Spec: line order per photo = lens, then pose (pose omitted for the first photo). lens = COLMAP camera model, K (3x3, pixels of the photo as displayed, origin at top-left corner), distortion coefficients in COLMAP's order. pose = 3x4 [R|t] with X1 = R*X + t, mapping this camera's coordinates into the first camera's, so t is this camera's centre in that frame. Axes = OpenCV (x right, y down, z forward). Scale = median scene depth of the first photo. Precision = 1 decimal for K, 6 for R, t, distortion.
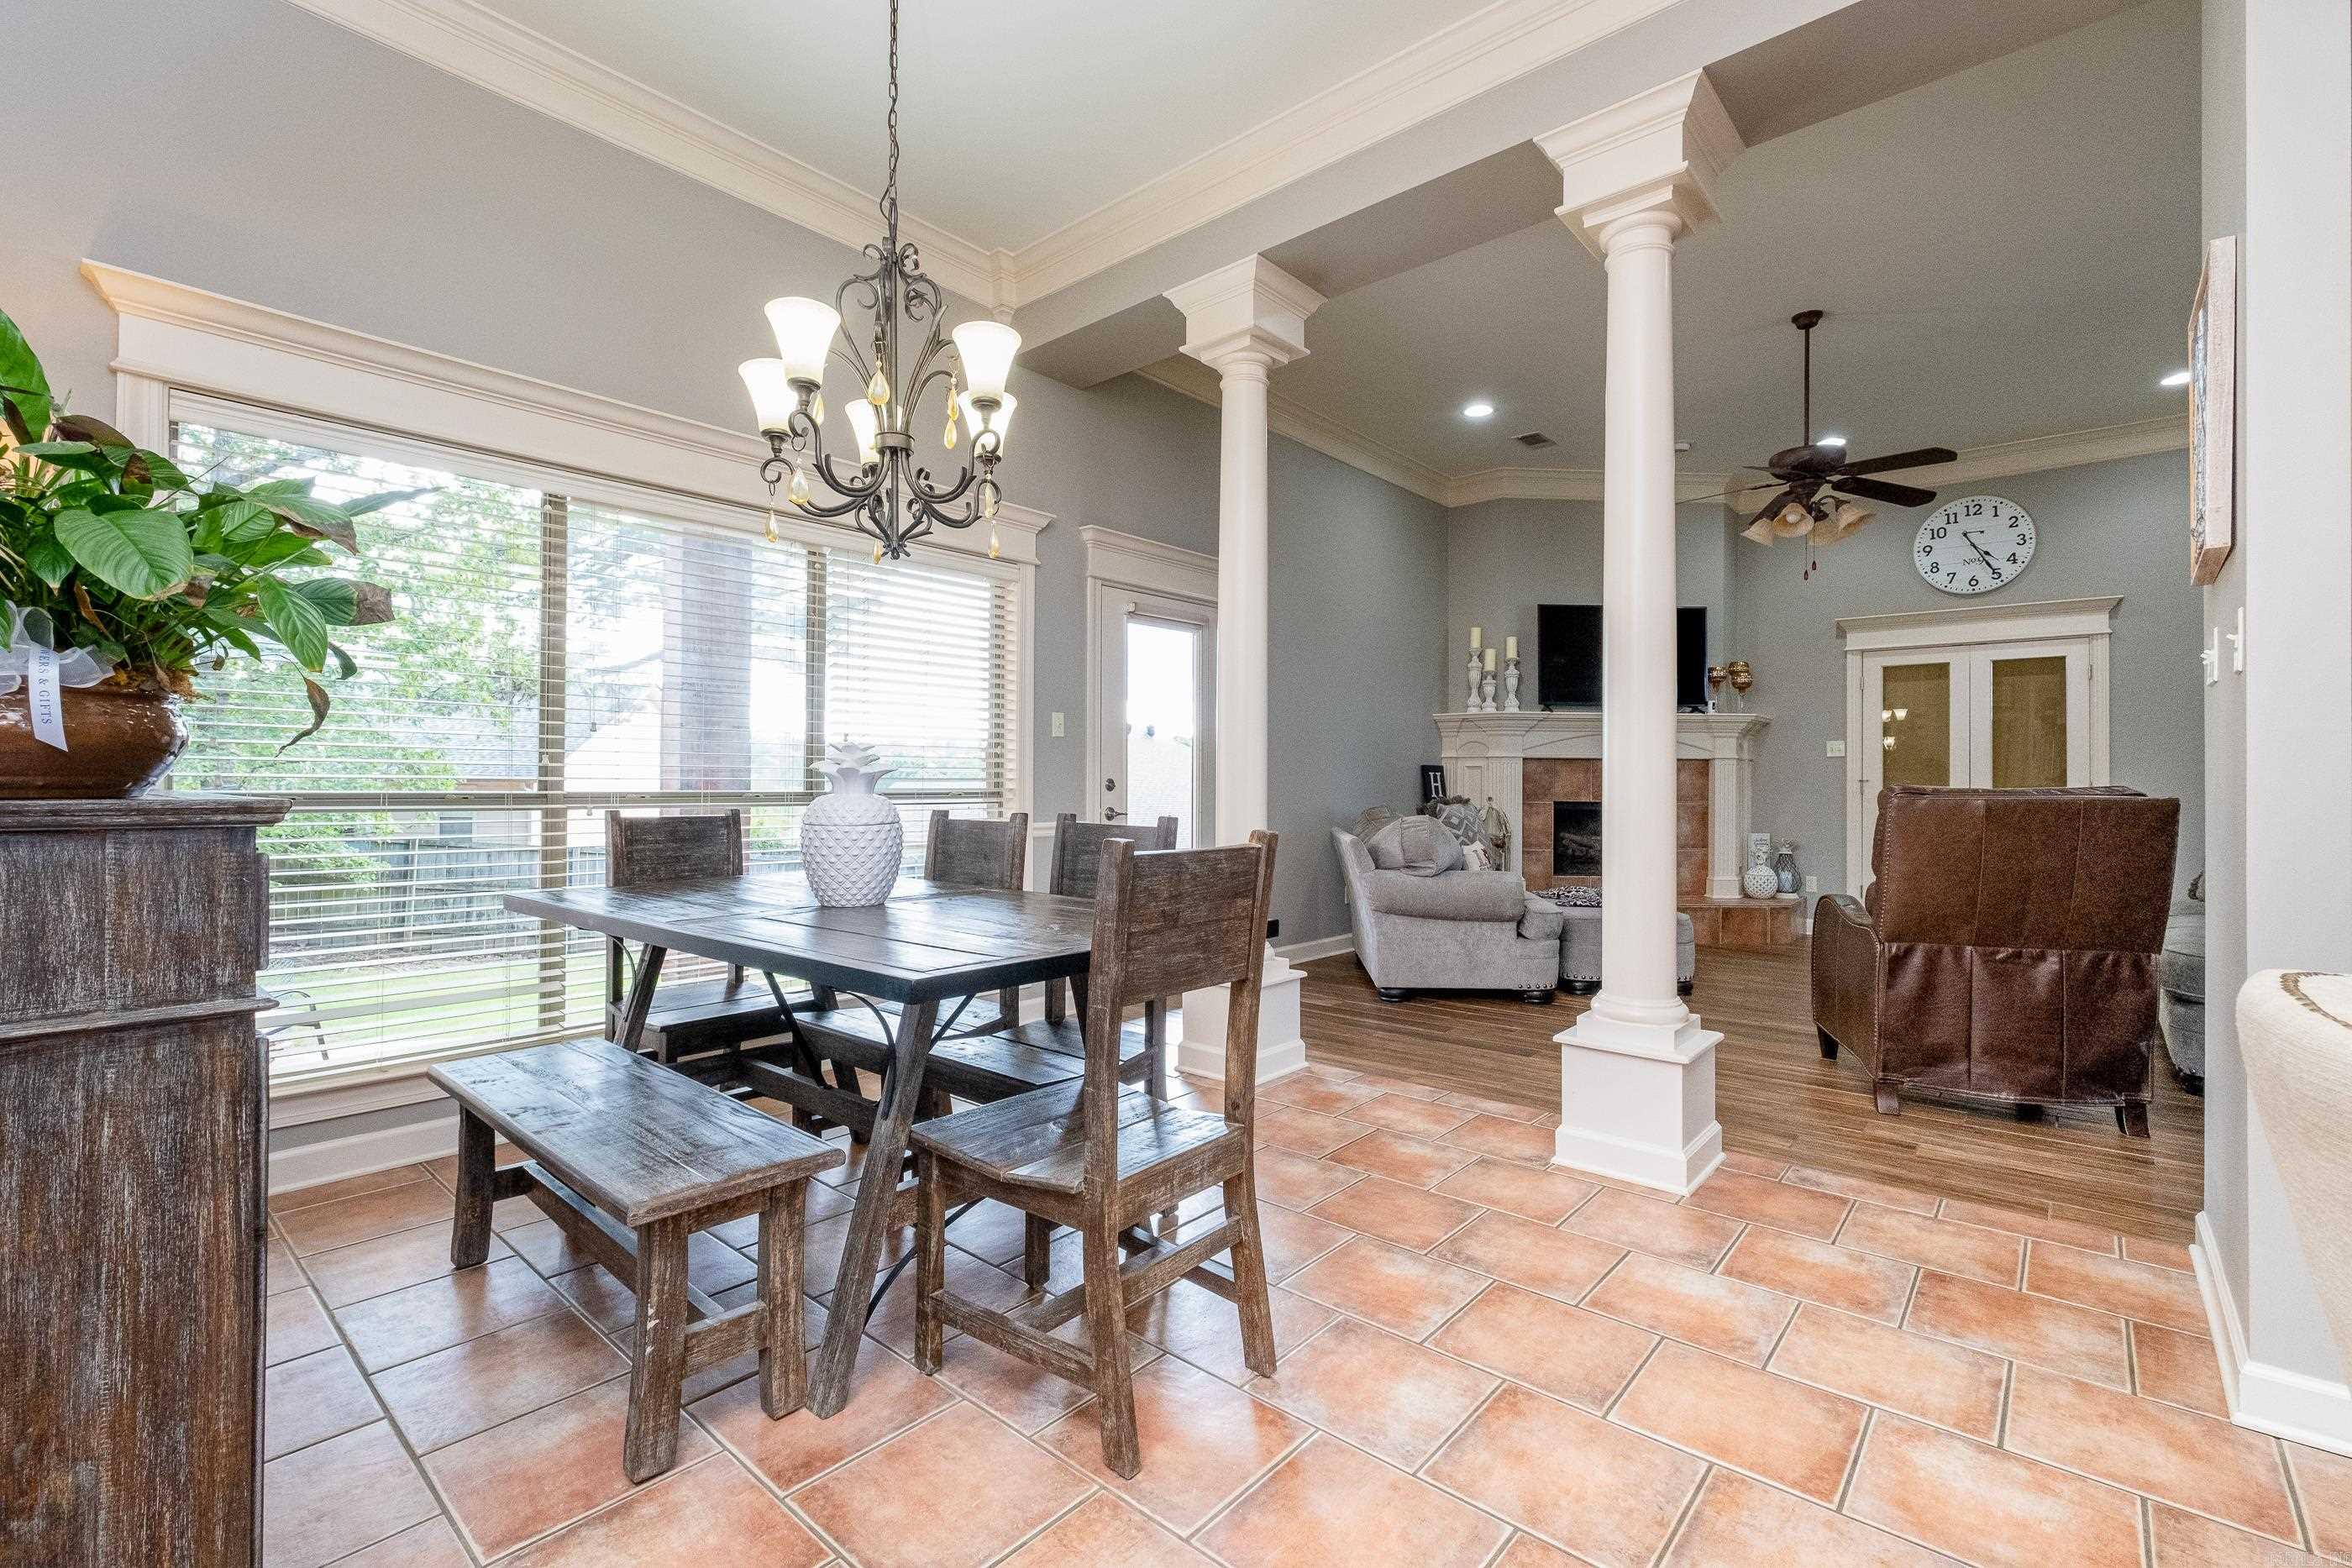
lens RADIAL K [[1032.3, 0, 1178.5], [0, 1032.3, 771.8], [0, 0, 1]] dist [0.001523, 0.000530]
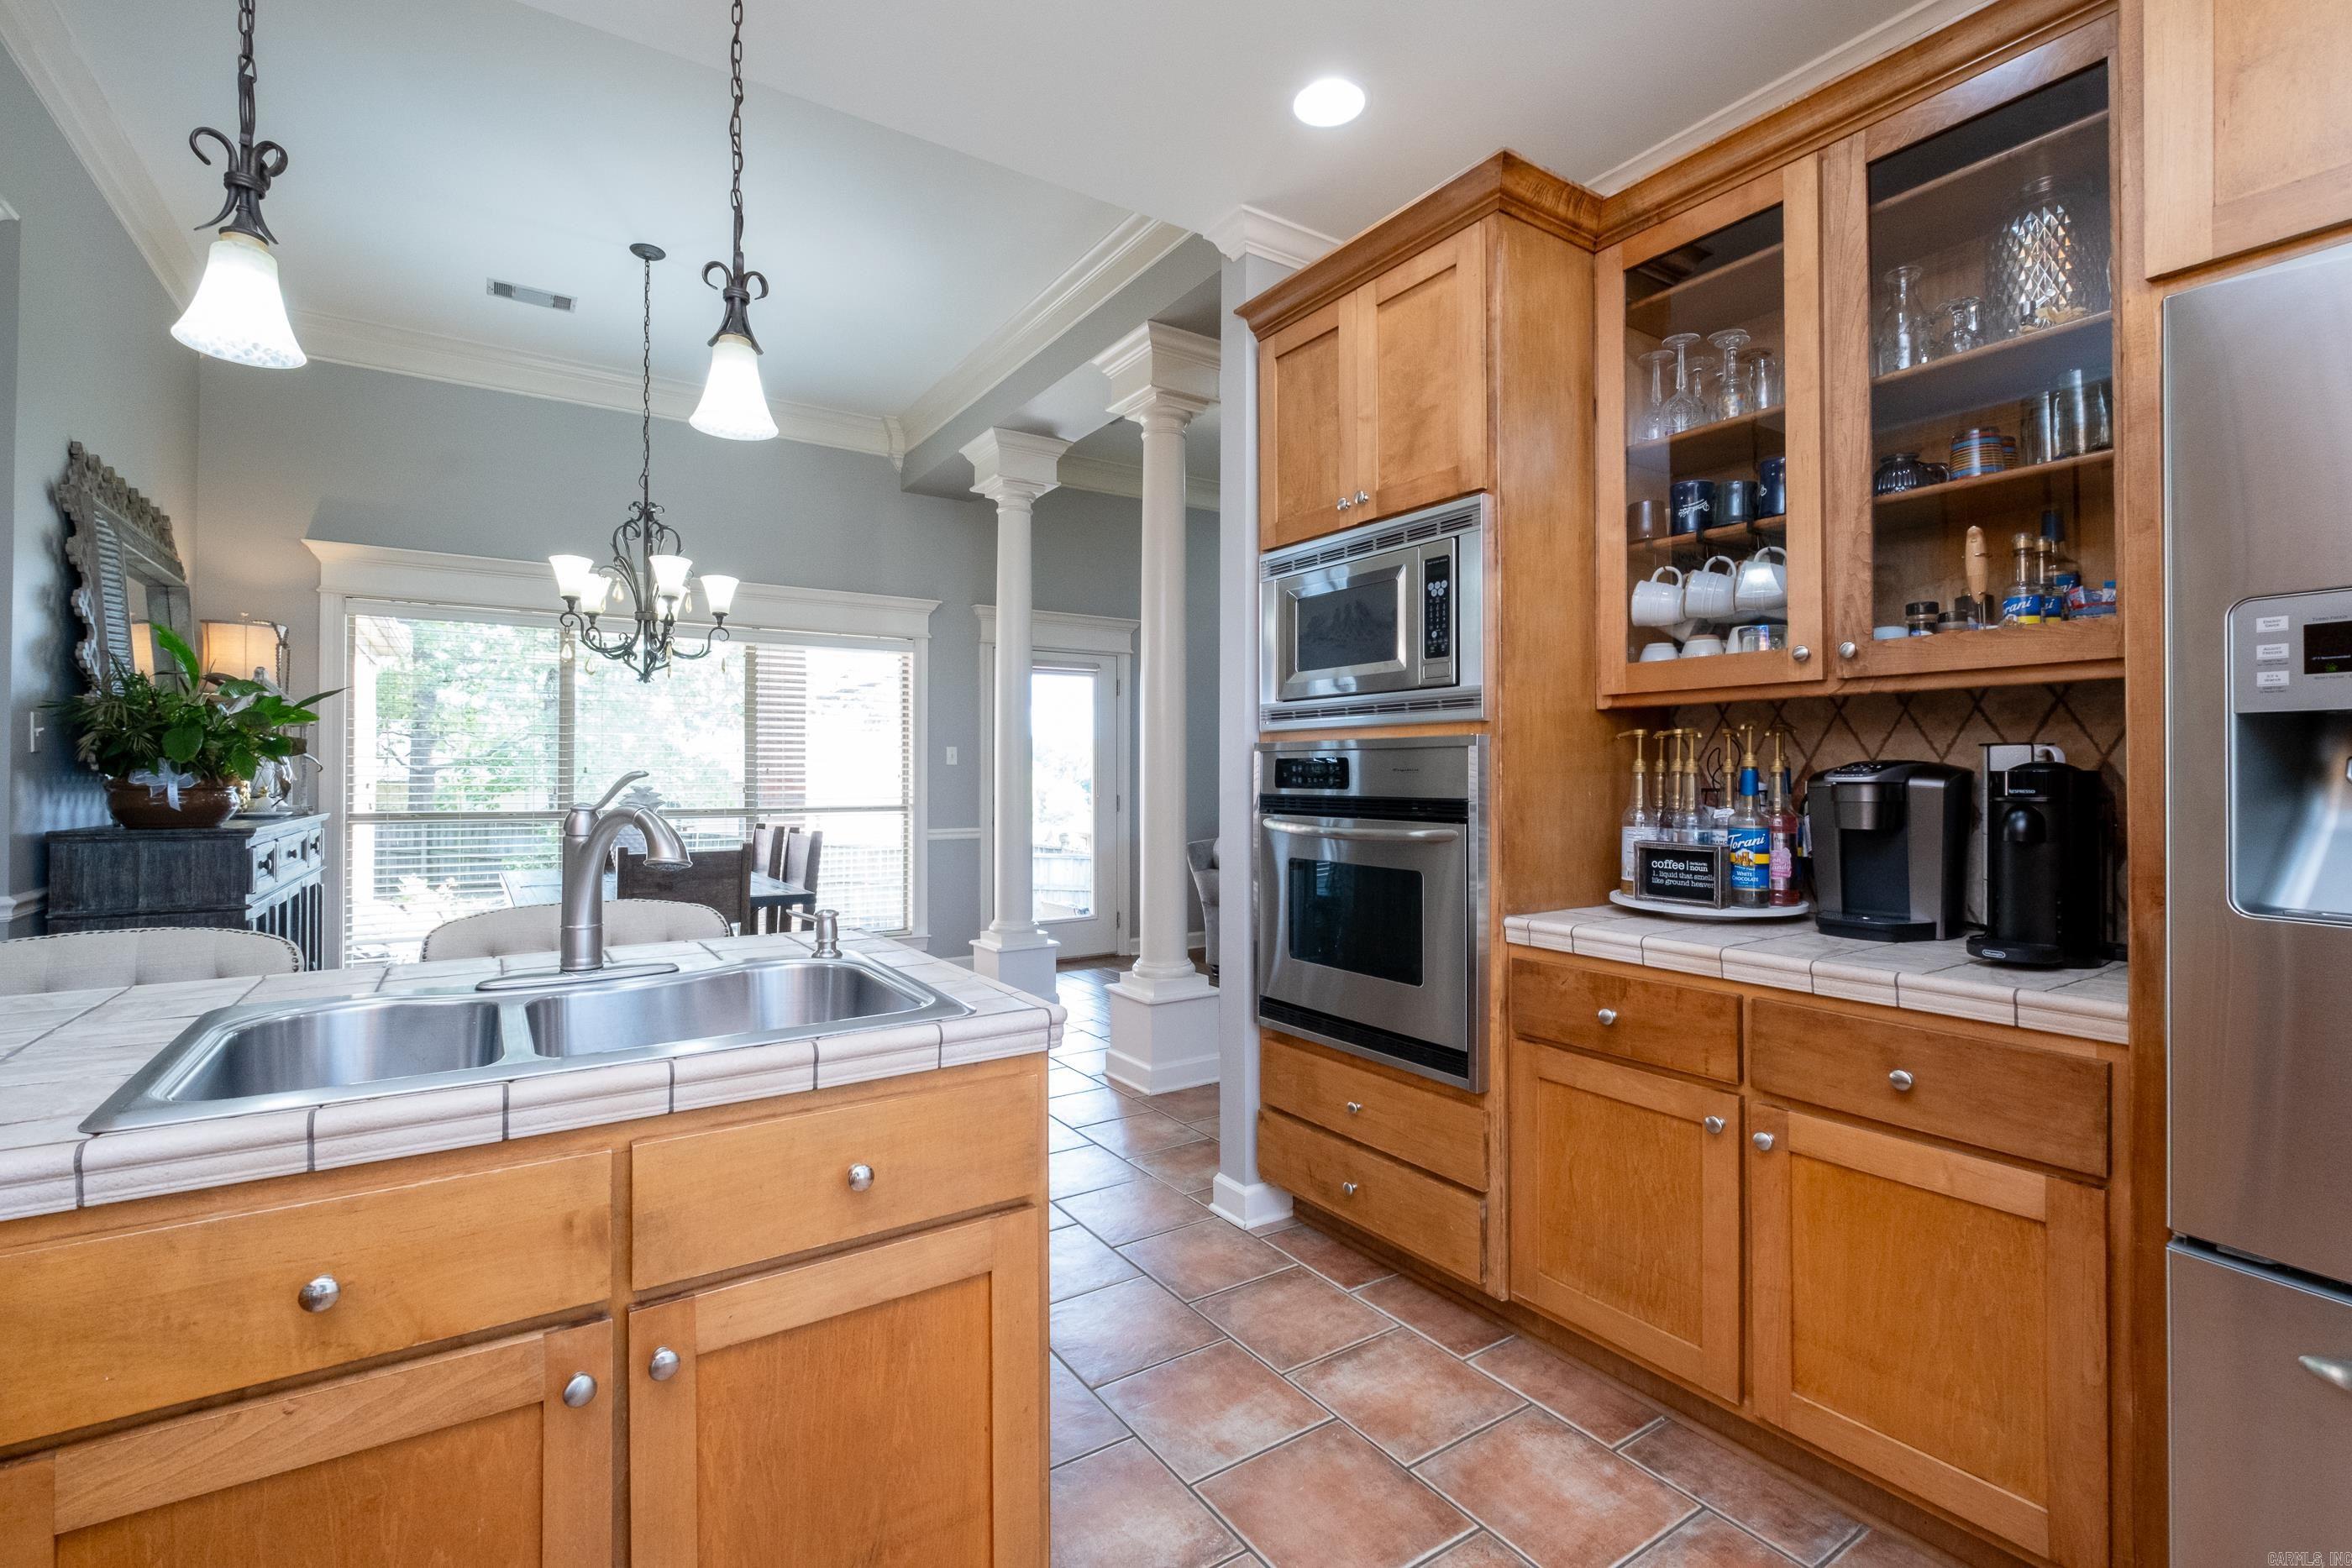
lens RADIAL K [[1050.4, 0, 1173.4], [0, 1050.4, 769.5], [0, 0, 1]] dist [-0.003085, -0.000066]
pose [[0.963561, -0.005505, -0.267432, 0.357243], [0.005946, 0.999982, 0.000838, -0.019120], [0.267423, -0.002398, 0.963576, -0.159620]]
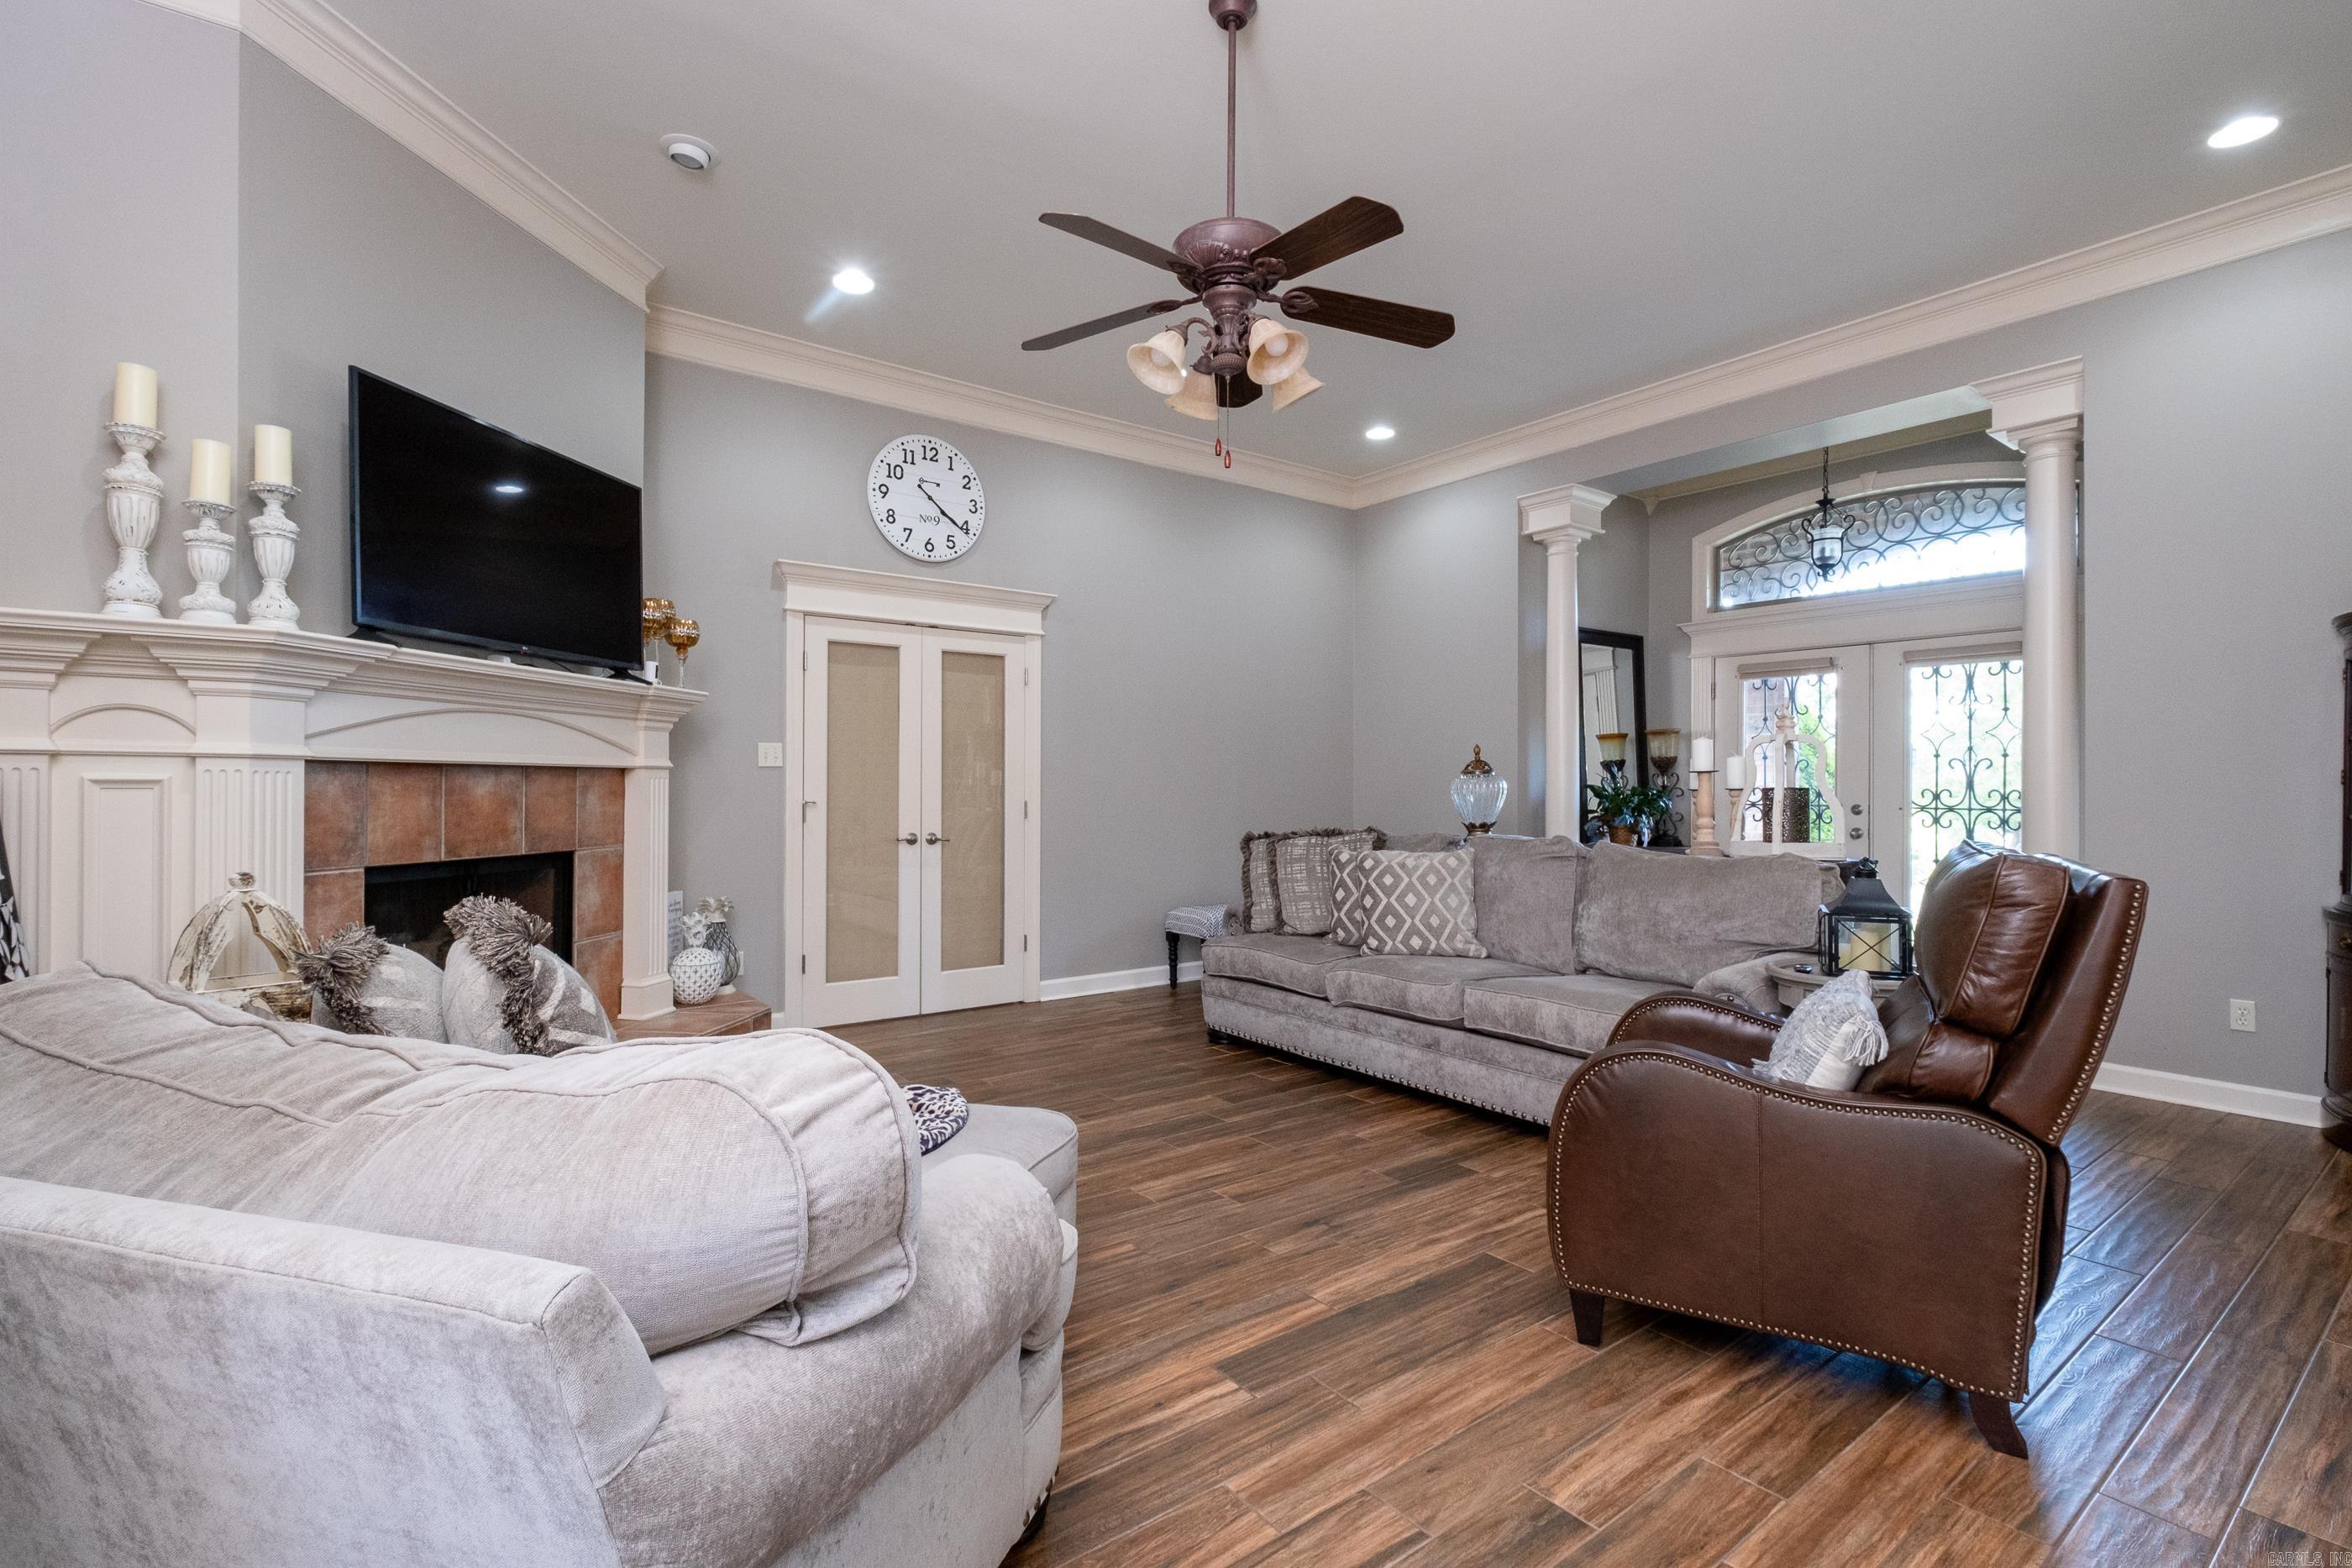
lens RADIAL K [[1066.6, 0, 1186.0], [0, 1066.6, 781.8], [0, 0, 1]] dist [-0.001946, -0.000269]
pose [[0.199700, -0.000661, 0.979857, 0.019217], [-0.010256, 0.999944, 0.002764, -0.010050], [-0.979804, -0.010602, 0.199681, 0.644025]]
